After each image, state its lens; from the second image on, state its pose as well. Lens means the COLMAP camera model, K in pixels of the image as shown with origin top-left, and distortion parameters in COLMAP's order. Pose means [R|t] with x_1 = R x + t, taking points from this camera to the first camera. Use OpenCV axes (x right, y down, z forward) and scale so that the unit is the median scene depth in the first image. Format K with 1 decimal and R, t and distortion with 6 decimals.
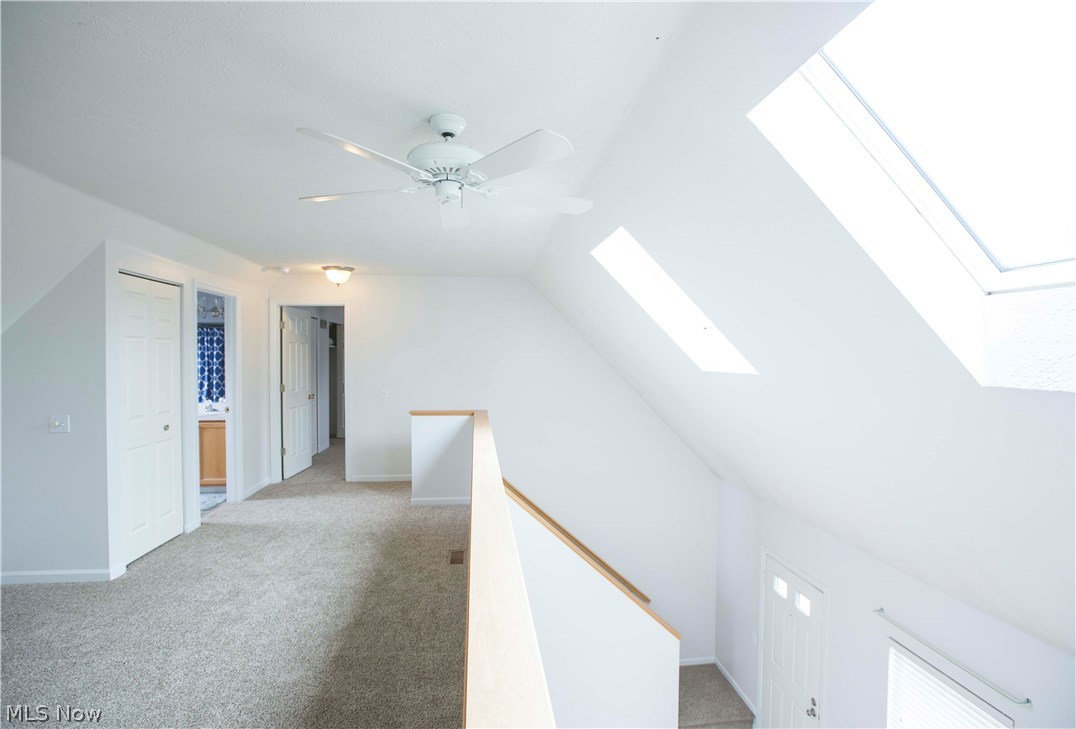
lens RADIAL K [[519.0, 0, 538.0], [0, 519.0, 364.5], [0, 0, 1]] dist [-0.000570, 0.000201]
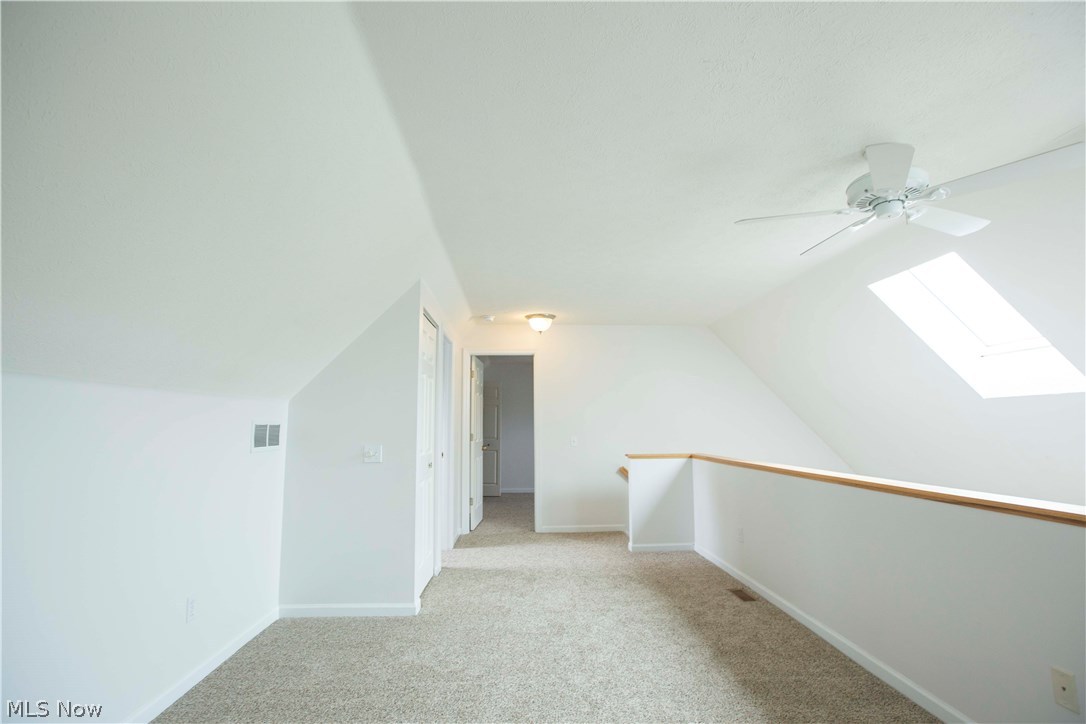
lens RADIAL K [[526.9, 0, 547.4], [0, 526.9, 362.5], [0, 0, 1]] dist [-0.062010, 0.033583]
pose [[0.999474, -0.012456, -0.029926, -0.459344], [0.008092, 0.989868, -0.141761, 0.071446], [0.031389, 0.141445, 0.989448, -0.026876]]
